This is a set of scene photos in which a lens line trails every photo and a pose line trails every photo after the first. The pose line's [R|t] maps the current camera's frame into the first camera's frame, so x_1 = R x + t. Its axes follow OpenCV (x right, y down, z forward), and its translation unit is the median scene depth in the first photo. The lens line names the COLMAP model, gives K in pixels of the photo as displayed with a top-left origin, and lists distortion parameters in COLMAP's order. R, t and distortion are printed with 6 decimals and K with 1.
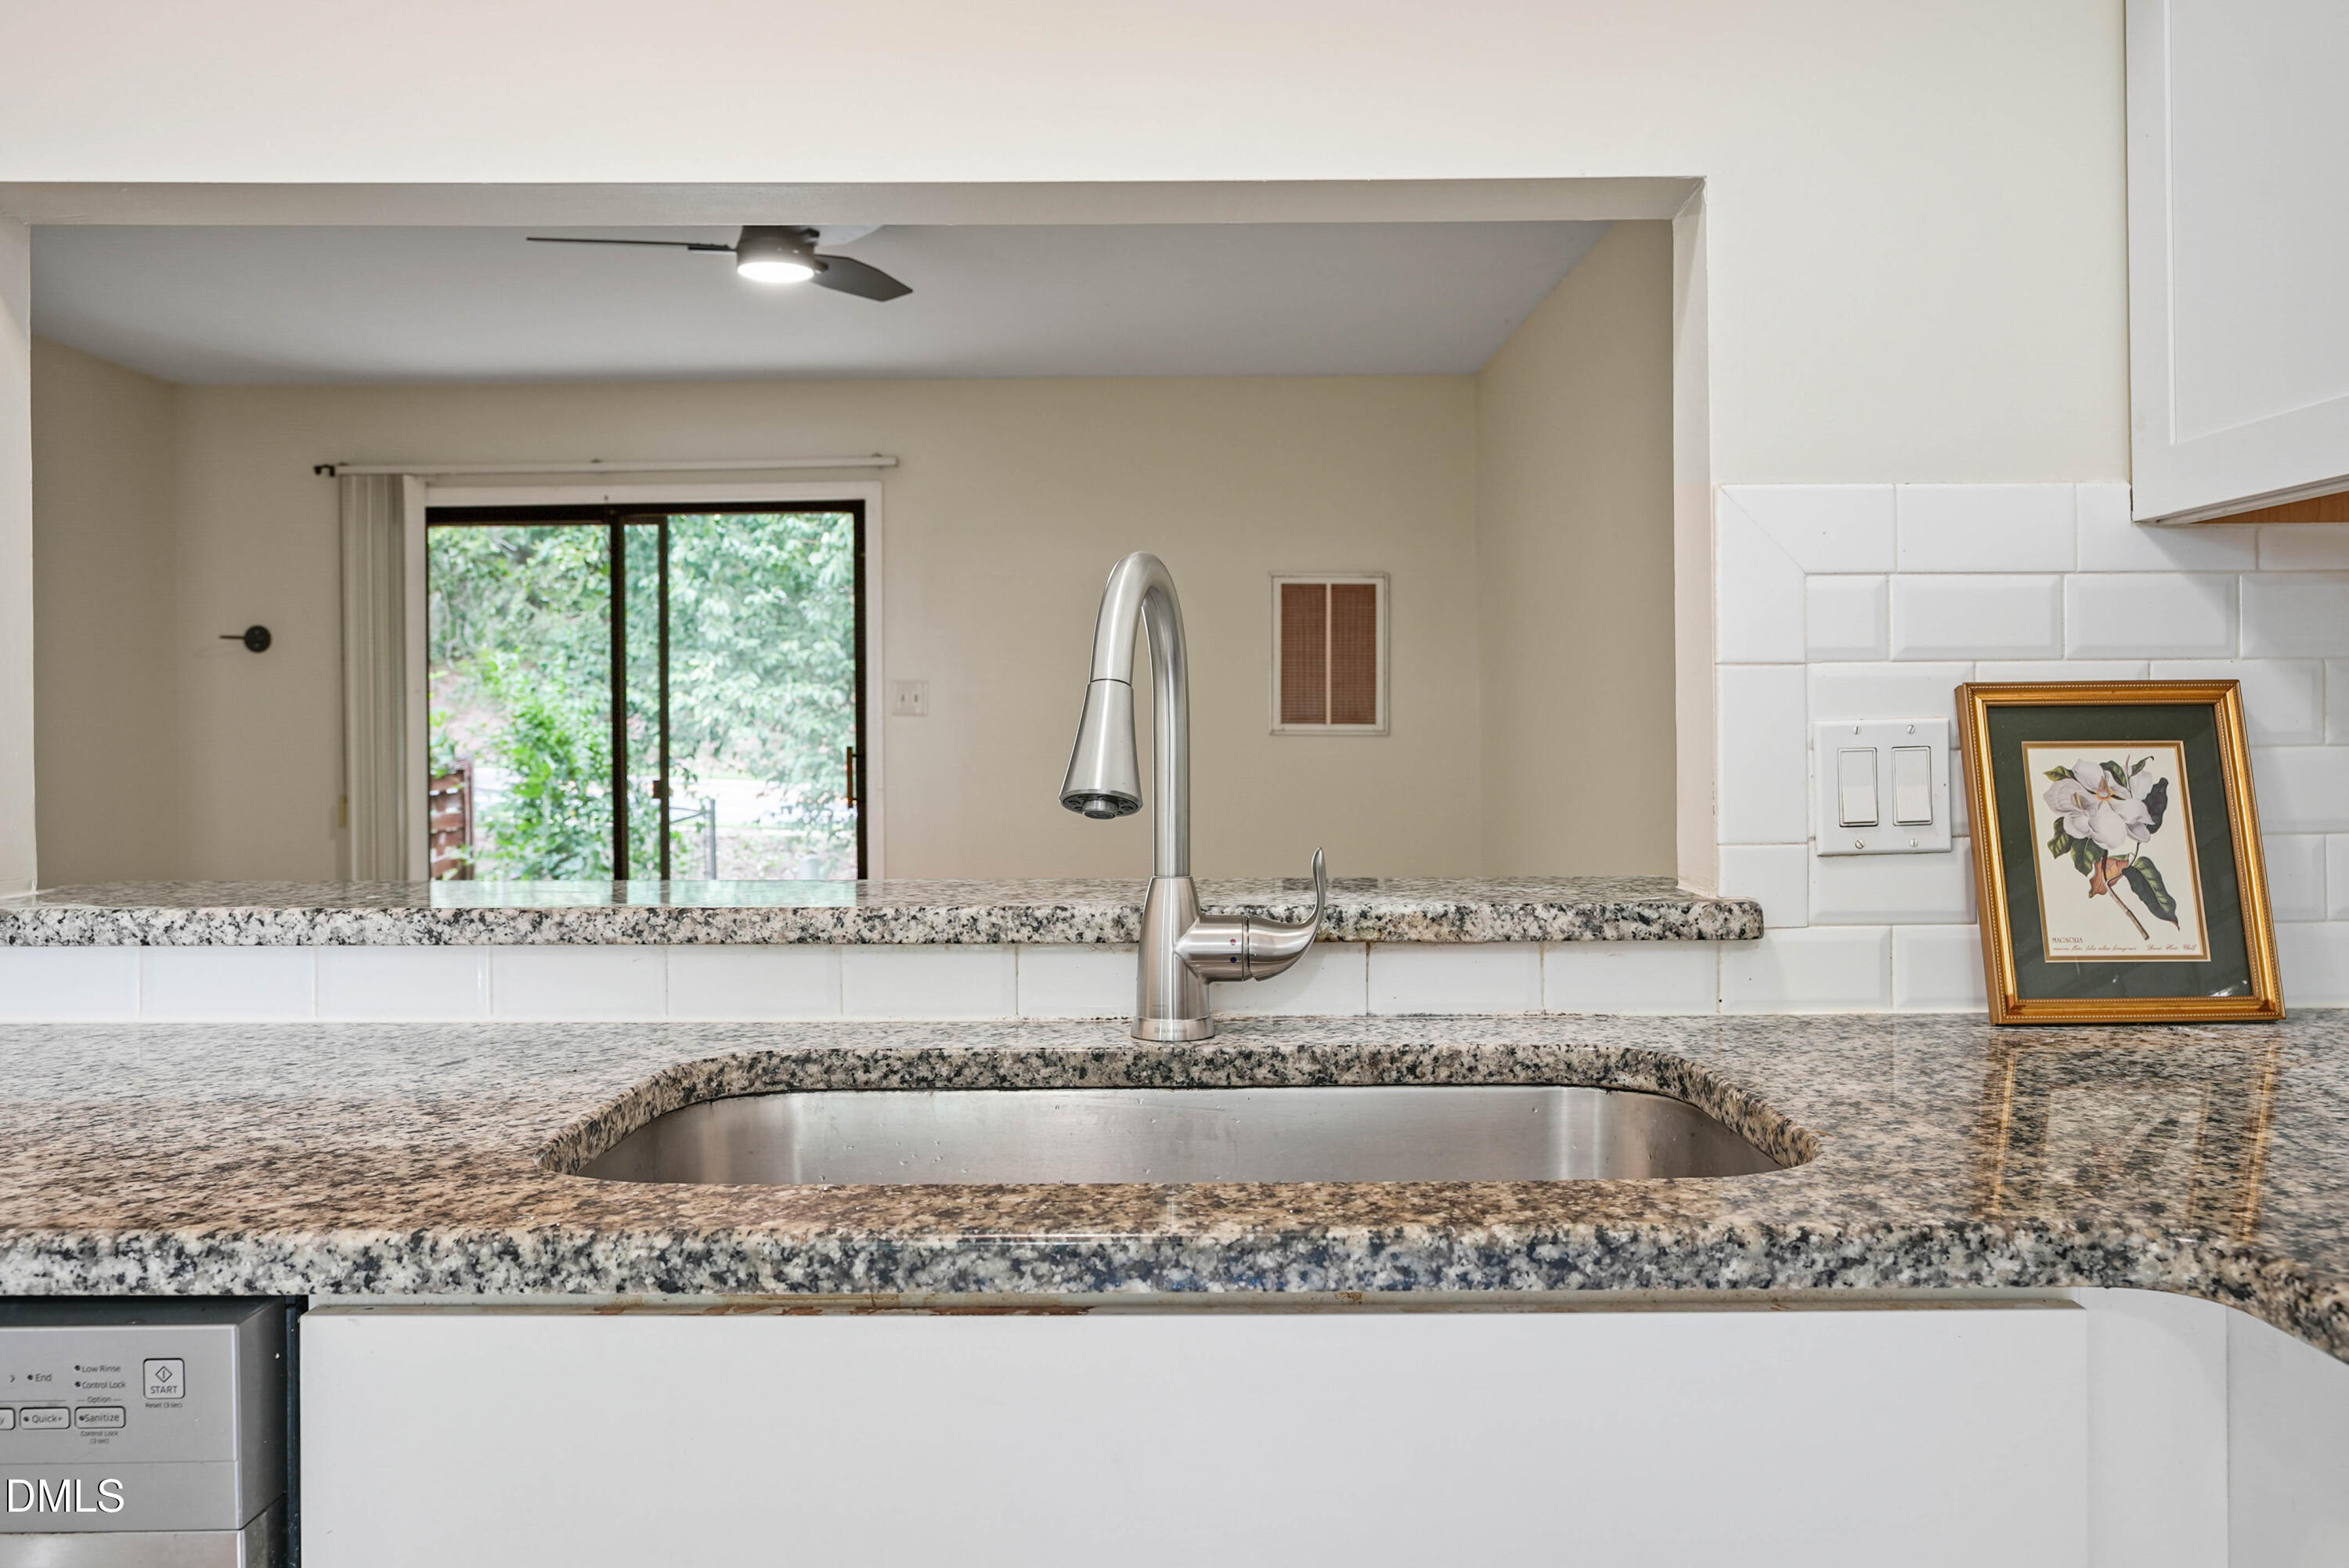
lens RADIAL K [[1773.9, 0, 1168.4], [0, 1773.9, 738.6], [0, 0, 1]] dist [0.006919, -0.005714]
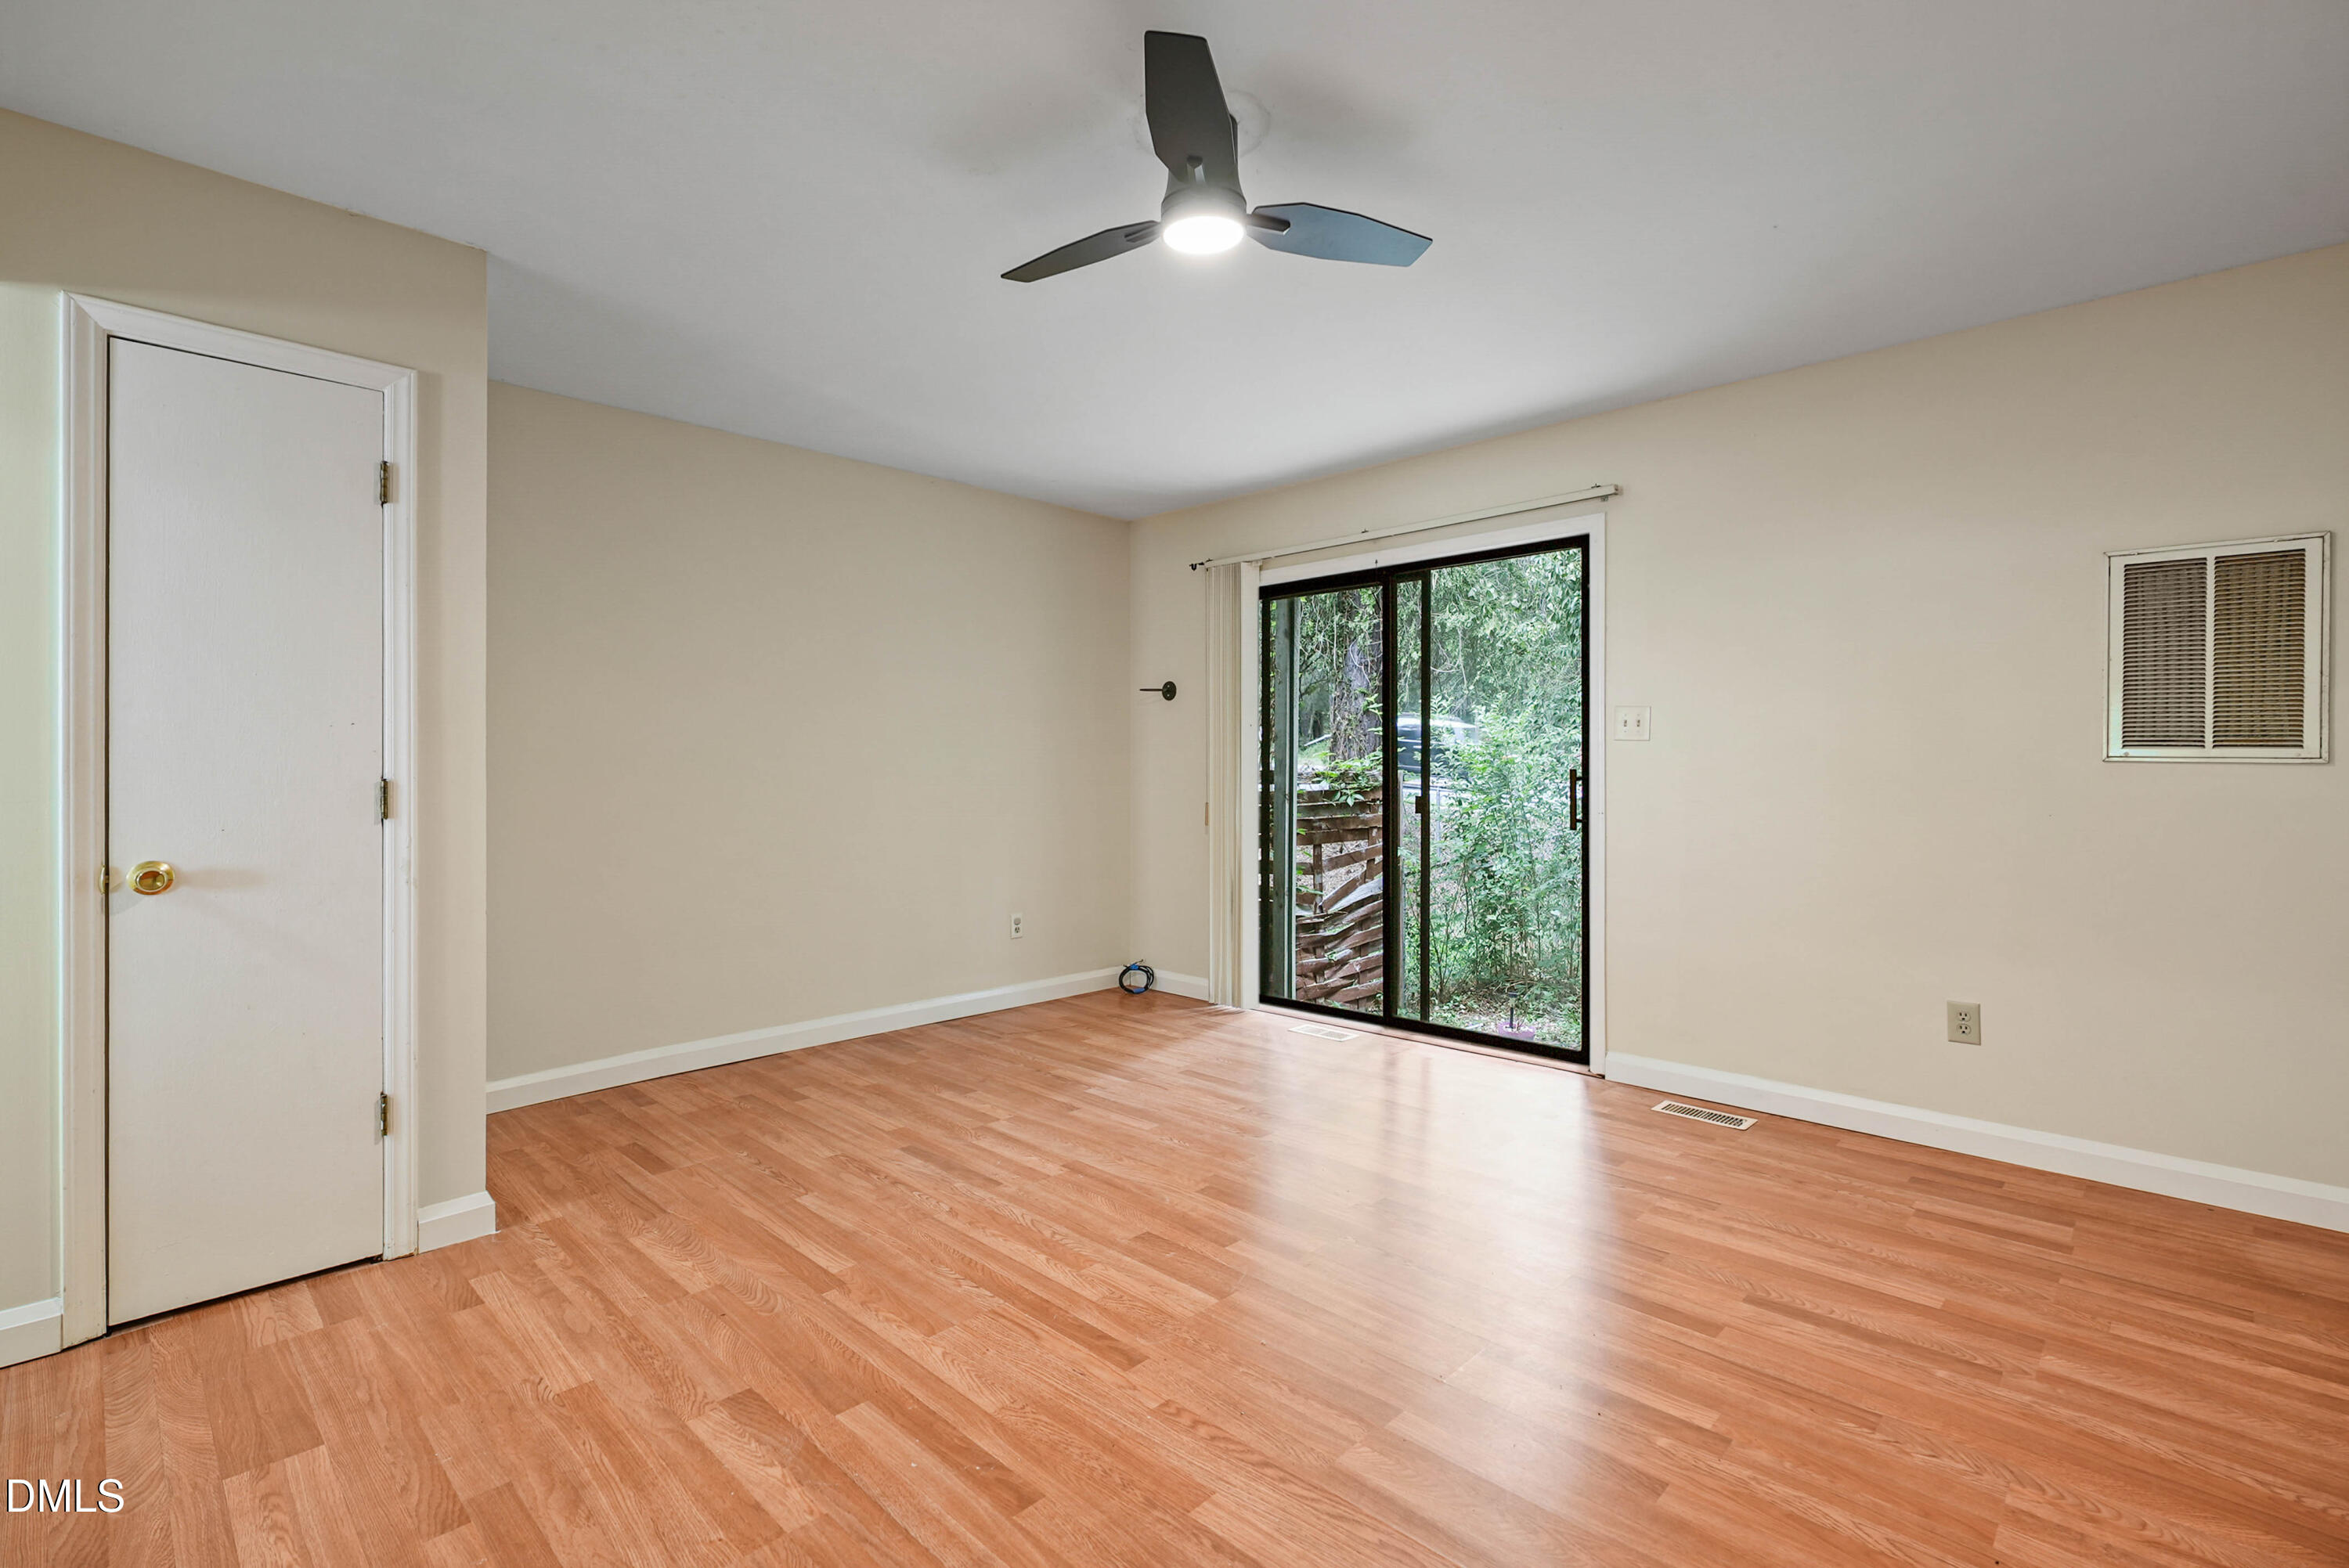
lens RADIAL K [[1064.9, 0, 1169.0], [0, 1064.9, 761.5], [0, 0, 1]] dist [-0.010562, 0.003825]
pose [[0.714673, 0.006215, -0.699431, 0.379779], [-0.007349, 0.999972, 0.001376, -0.000079], [0.699420, 0.004156, 0.714698, 1.649199]]
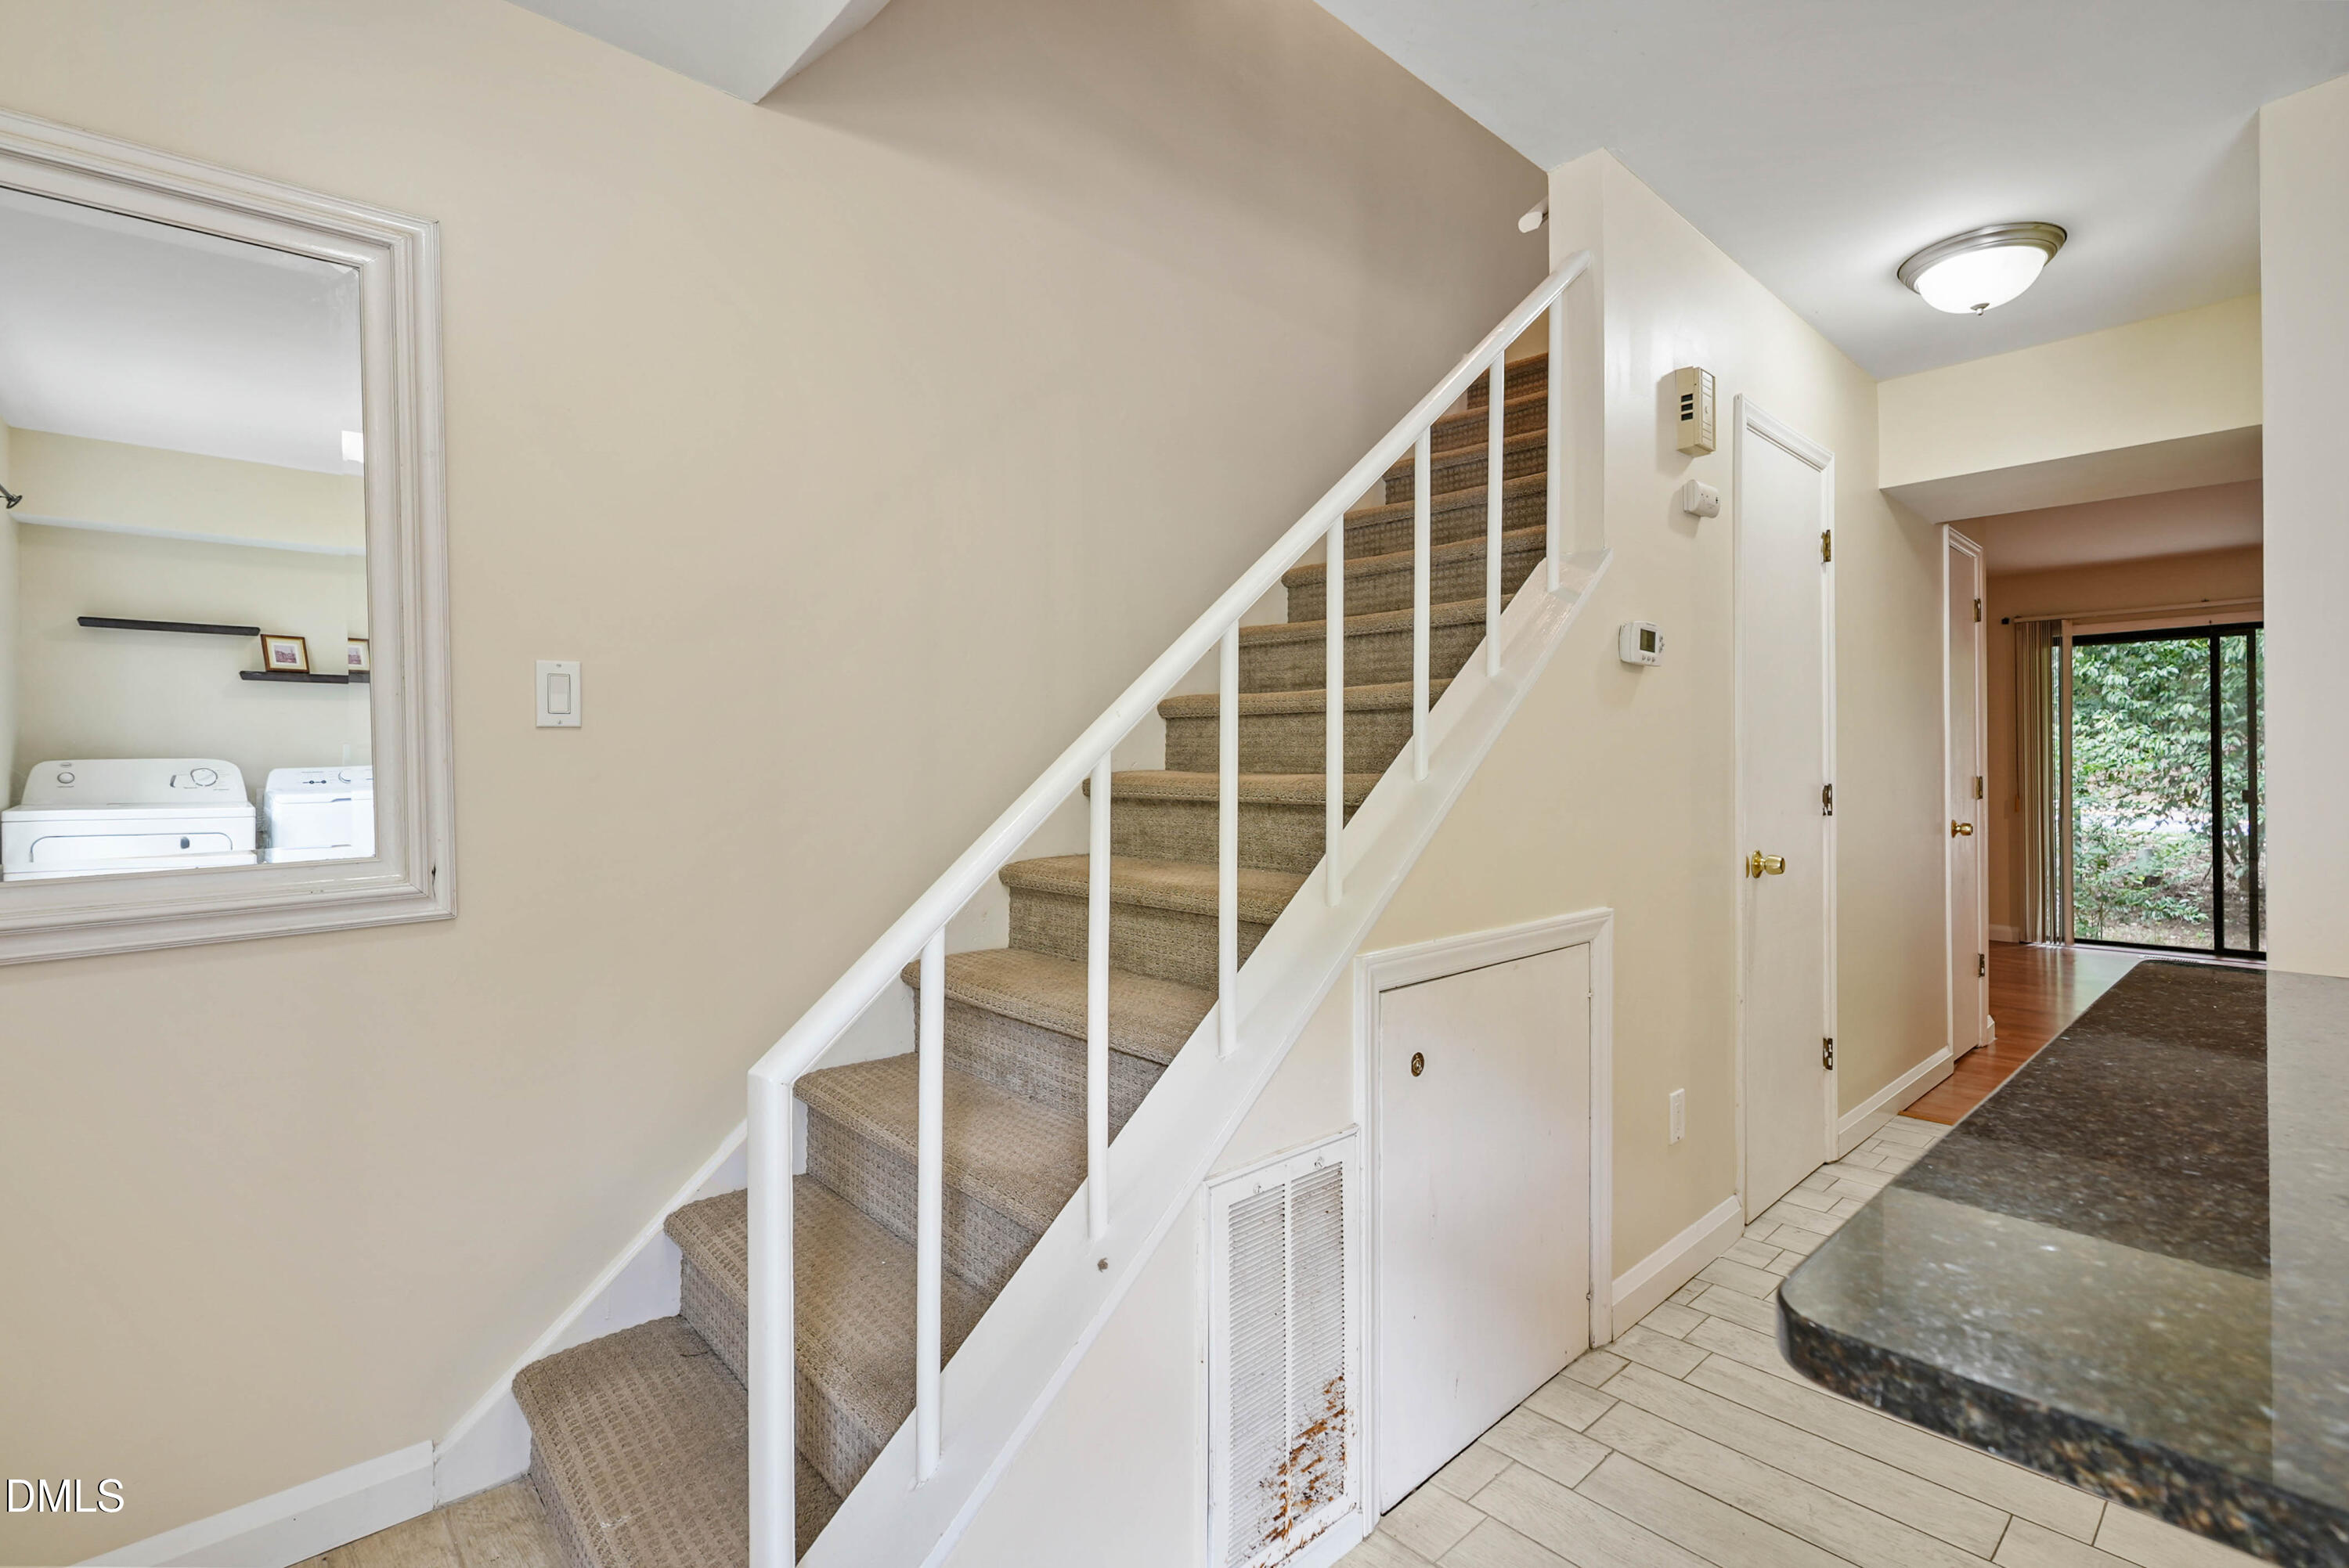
lens RADIAL K [[1064.9, 0, 1171.0], [0, 1064.9, 760.2], [0, 0, 1]] dist [-0.010562, 0.003825]
pose [[0.666629, -0.000711, -0.745390, -0.970240], [-0.002805, 0.999990, -0.003462, 0.004450], [0.745385, 0.004398, 0.666620, -1.687716]]
